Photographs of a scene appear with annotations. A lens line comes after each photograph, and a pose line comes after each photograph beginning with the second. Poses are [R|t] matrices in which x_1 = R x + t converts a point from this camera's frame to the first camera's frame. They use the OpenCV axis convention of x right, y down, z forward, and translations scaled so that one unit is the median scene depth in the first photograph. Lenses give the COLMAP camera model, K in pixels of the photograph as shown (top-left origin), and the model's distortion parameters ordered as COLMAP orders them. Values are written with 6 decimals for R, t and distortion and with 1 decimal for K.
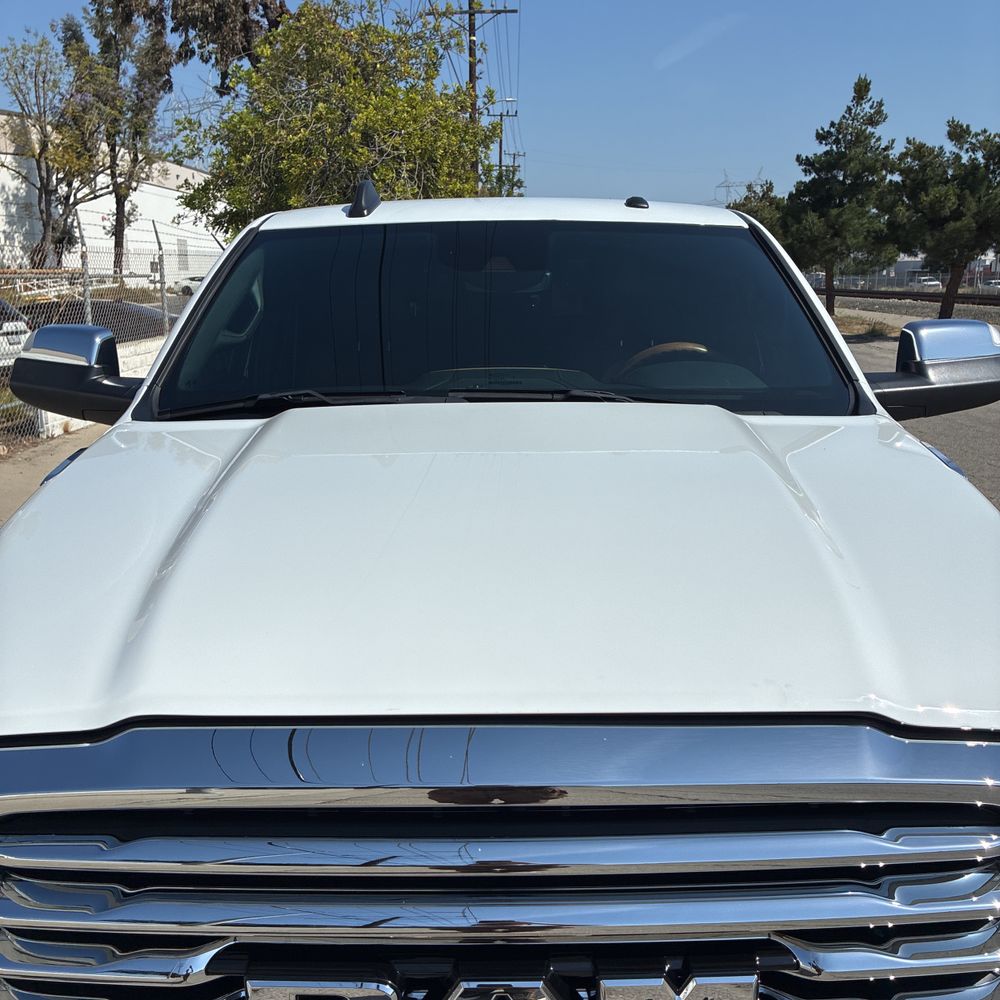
lens RADIAL K [[1011.5, 0, 508.9], [0, 1011.5, 505.0], [0, 0, 1]] dist [0.022842, 0.000000]
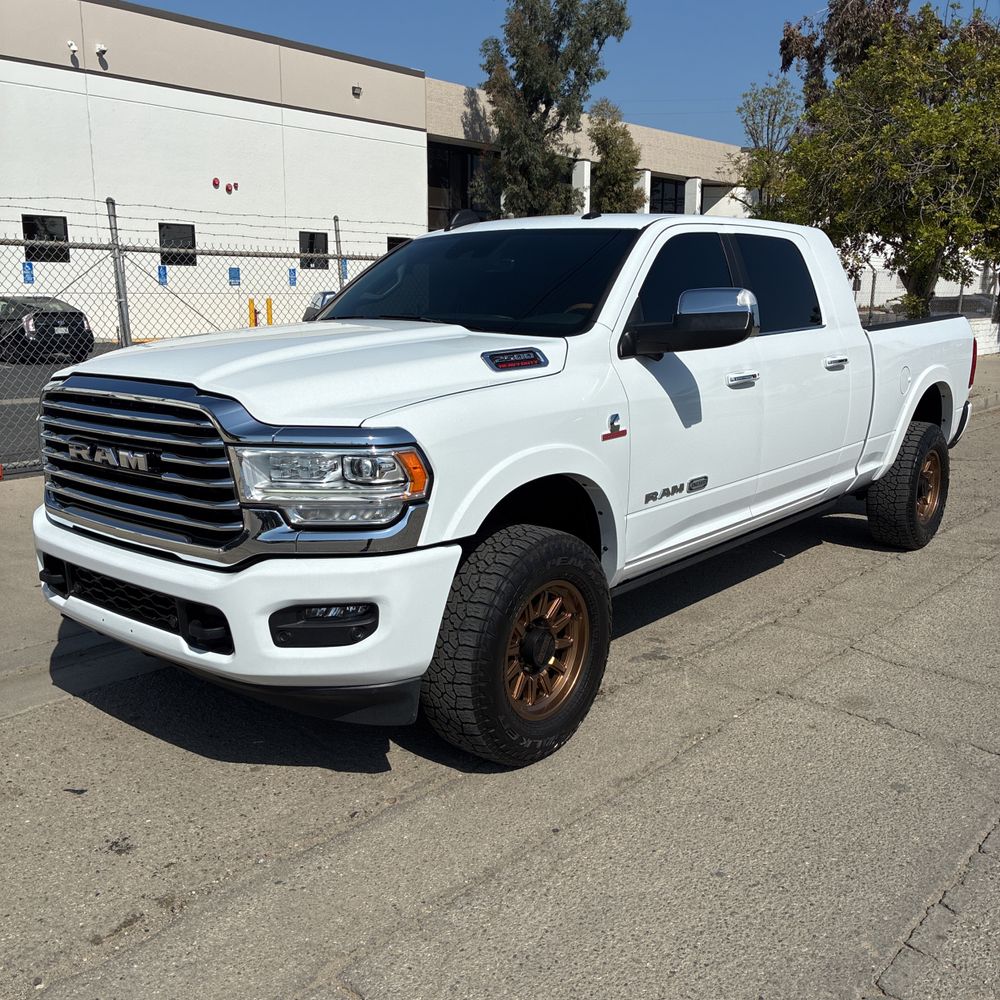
lens RADIAL K [[1011.5, 0, 499.4], [0, 1011.5, 499.8], [0, 0, 1]] dist [0.022842, 0.000000]
pose [[0.766052, 0.133338, -0.628797, 0.127938], [-0.148397, 0.988508, 0.028826, 0.013209], [0.625415, 0.071229, 0.777035, -0.032638]]
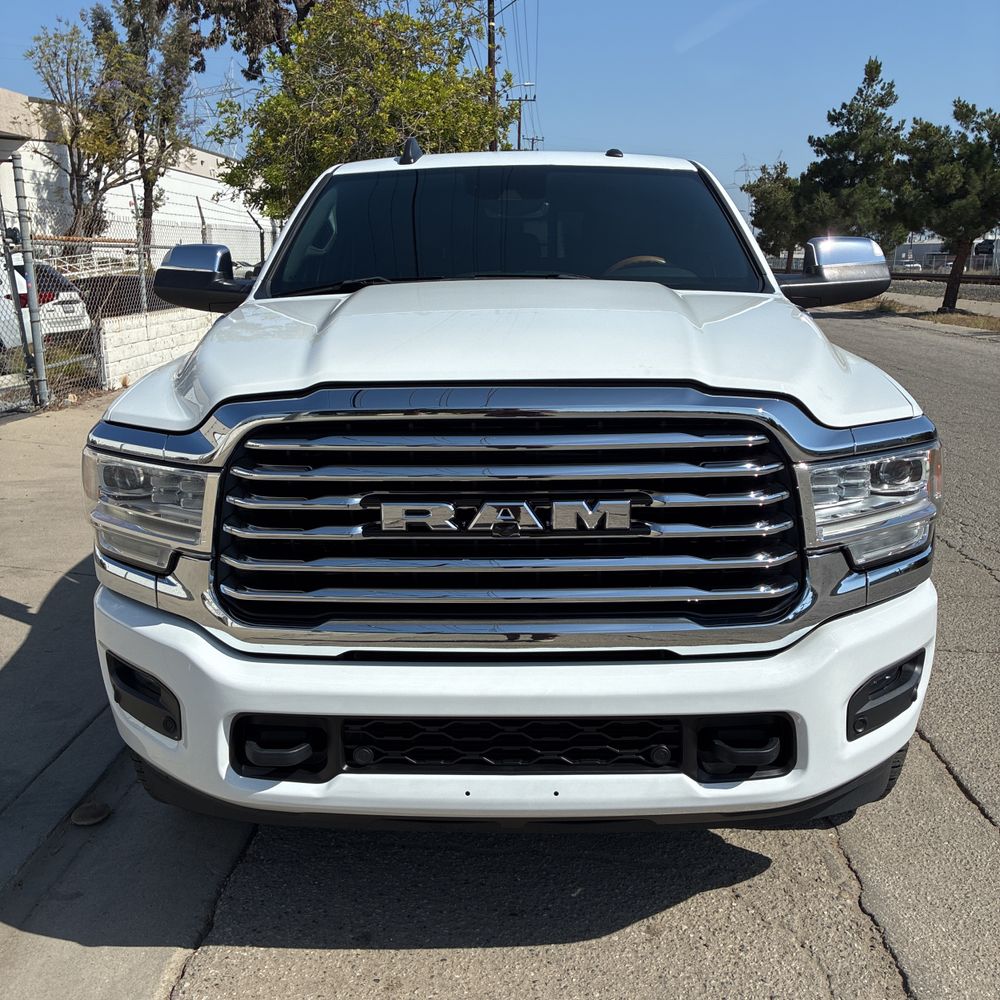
lens RADIAL K [[1011.5, 0, 508.5], [0, 1011.5, 499.8], [0, 0, 1]] dist [0.022842, 0.000000]
pose [[0.999823, 0.000896, -0.018811, 0.001401], [-0.000744, 0.999967, 0.008063, 0.017230], [0.018818, -0.008047, 0.999791, -0.039838]]
